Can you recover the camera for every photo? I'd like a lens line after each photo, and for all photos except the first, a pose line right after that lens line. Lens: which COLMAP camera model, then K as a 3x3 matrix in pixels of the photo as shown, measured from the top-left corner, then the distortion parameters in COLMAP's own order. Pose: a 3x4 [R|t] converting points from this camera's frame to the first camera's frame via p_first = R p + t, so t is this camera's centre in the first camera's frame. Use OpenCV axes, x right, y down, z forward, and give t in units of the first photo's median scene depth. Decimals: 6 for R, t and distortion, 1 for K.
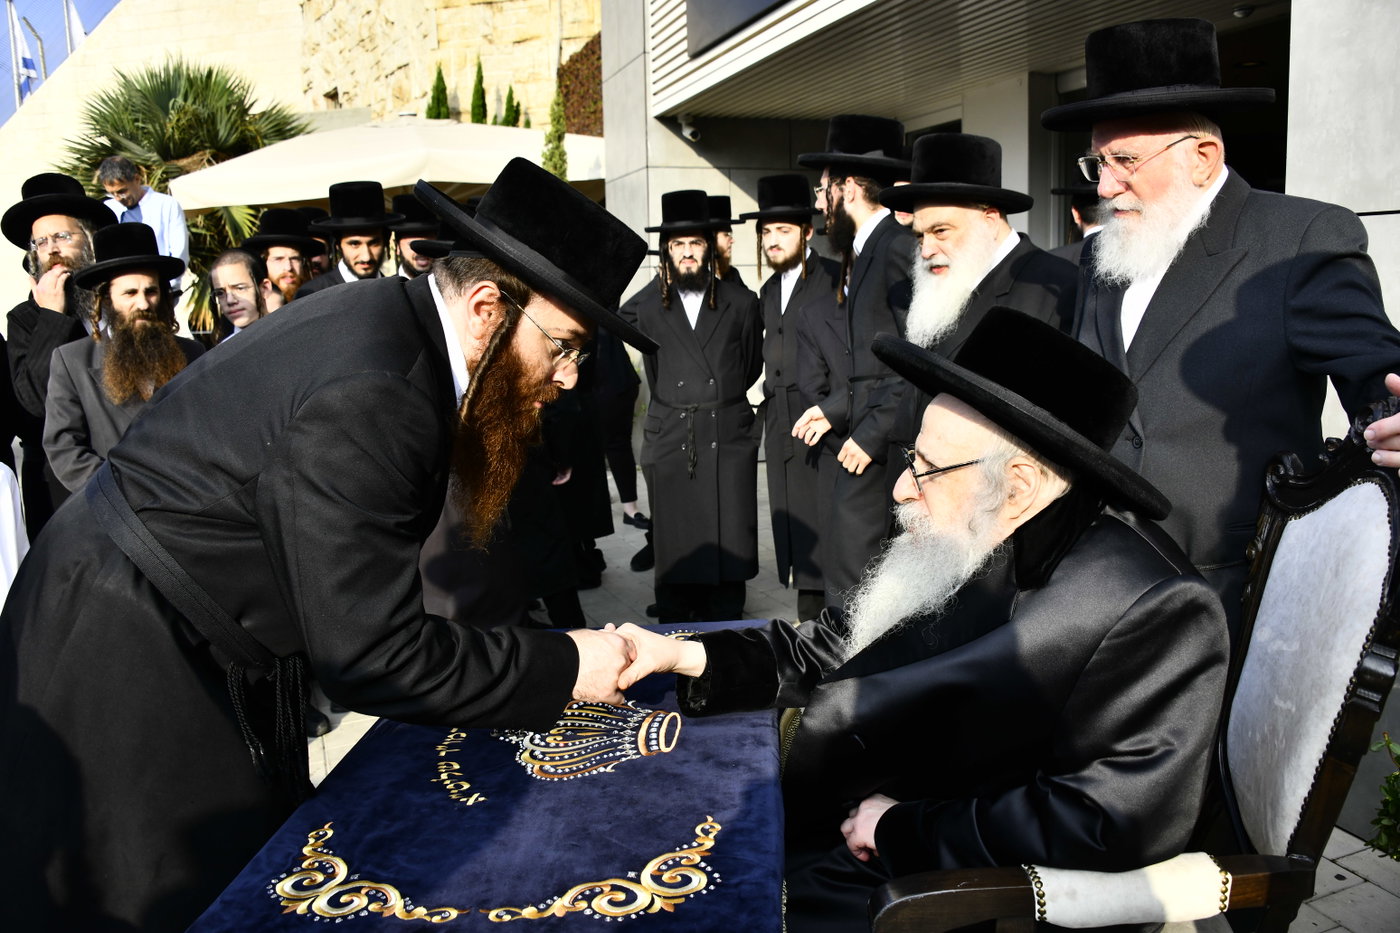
lens RADIAL K [[1095.1, 0, 700.0], [0, 1095.1, 466.5], [0, 0, 1]] dist [-0.153236, 0.082369]
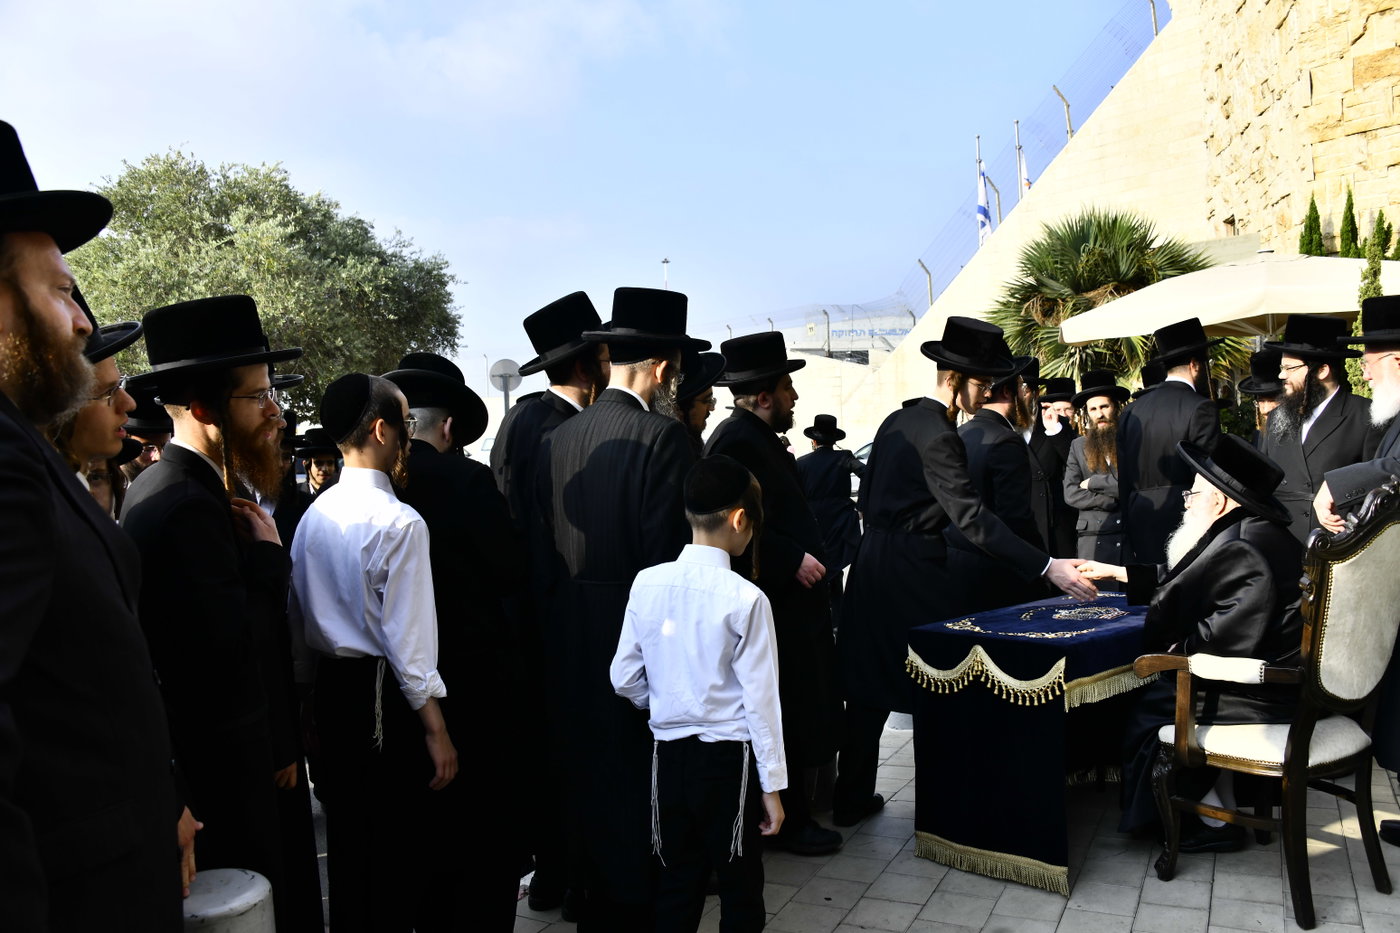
lens RADIAL K [[1095.1, 0, 700.0], [0, 1095.1, 466.5], [0, 0, 1]] dist [-0.153236, 0.082369]
pose [[0.675429, 0.032565, -0.736706, 0.124278], [-0.100505, 0.993767, -0.048218, 0.014246], [0.730544, 0.106611, 0.674492, -0.149376]]
